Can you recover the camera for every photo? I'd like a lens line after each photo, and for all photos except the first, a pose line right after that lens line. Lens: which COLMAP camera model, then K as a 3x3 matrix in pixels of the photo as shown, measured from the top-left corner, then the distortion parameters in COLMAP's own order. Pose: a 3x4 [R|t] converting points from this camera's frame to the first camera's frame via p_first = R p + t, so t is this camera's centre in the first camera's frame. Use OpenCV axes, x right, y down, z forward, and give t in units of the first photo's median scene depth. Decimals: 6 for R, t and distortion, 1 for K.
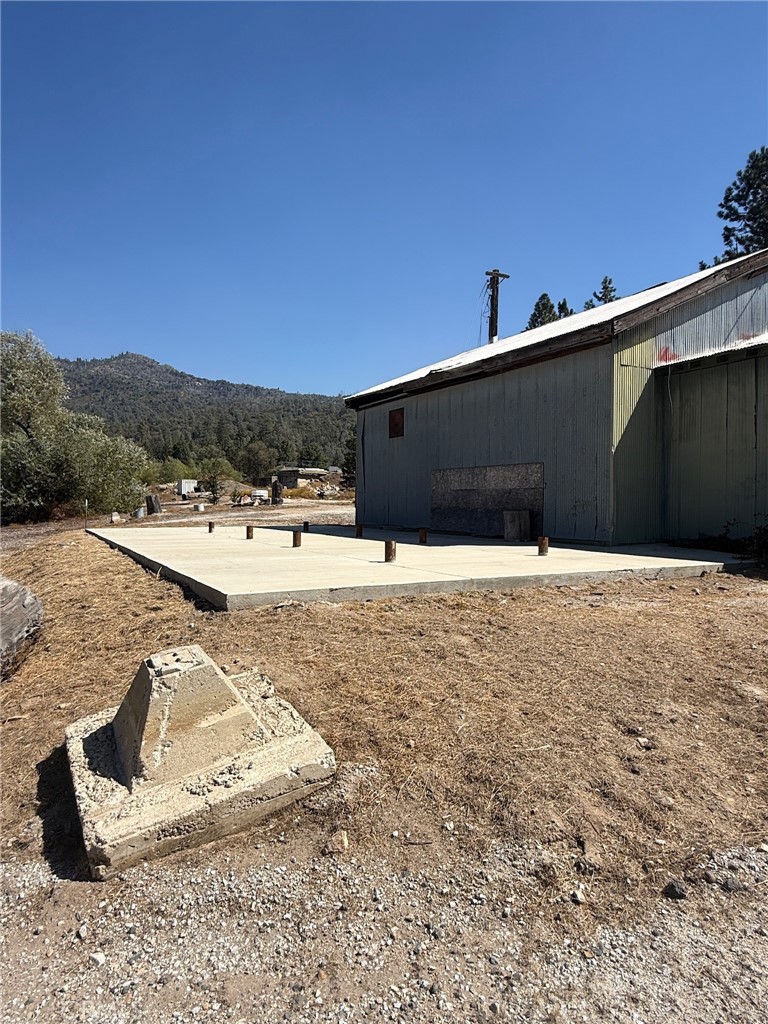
lens RADIAL K [[636.2, 0, 389.0], [0, 636.2, 522.7], [0, 0, 1]] dist [-0.008216, 0.006551]
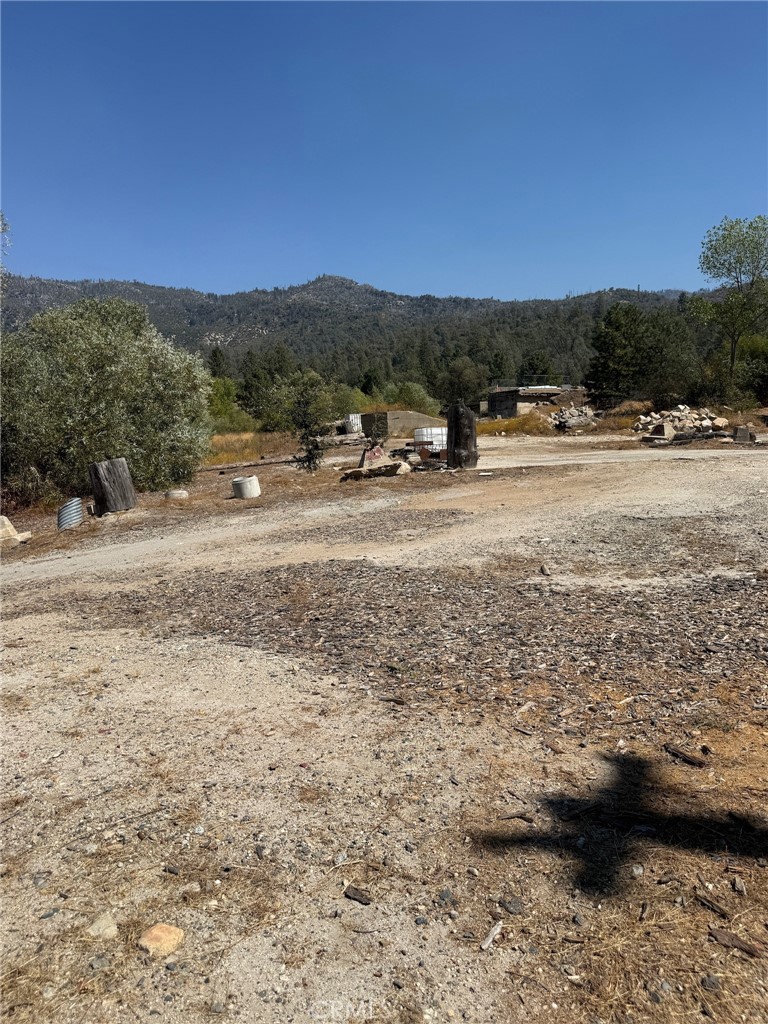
lens RADIAL K [[735.5, 0, 391.1], [0, 735.5, 543.6], [0, 0, 1]] dist [0.039411, -0.023582]
pose [[0.950754, -0.006275, -0.309884, -0.049901], [0.041971, 0.993192, 0.108661, -0.018693], [0.307093, -0.116316, 0.944545, 0.342238]]
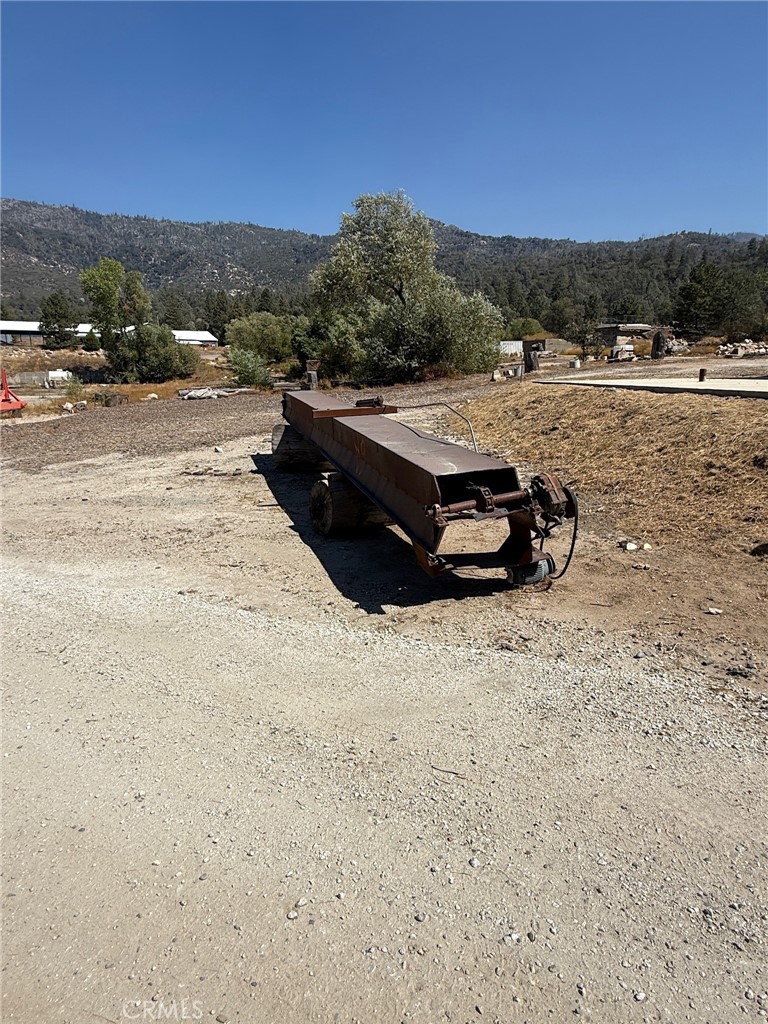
lens RADIAL K [[636.2, 0, 381.8], [0, 636.2, 518.1], [0, 0, 1]] dist [-0.008216, 0.006551]
pose [[0.903710, 0.077909, -0.420998, -0.076759], [0.007925, 0.980092, 0.198385, 0.006063], [0.428073, -0.182619, 0.885101, -0.005000]]
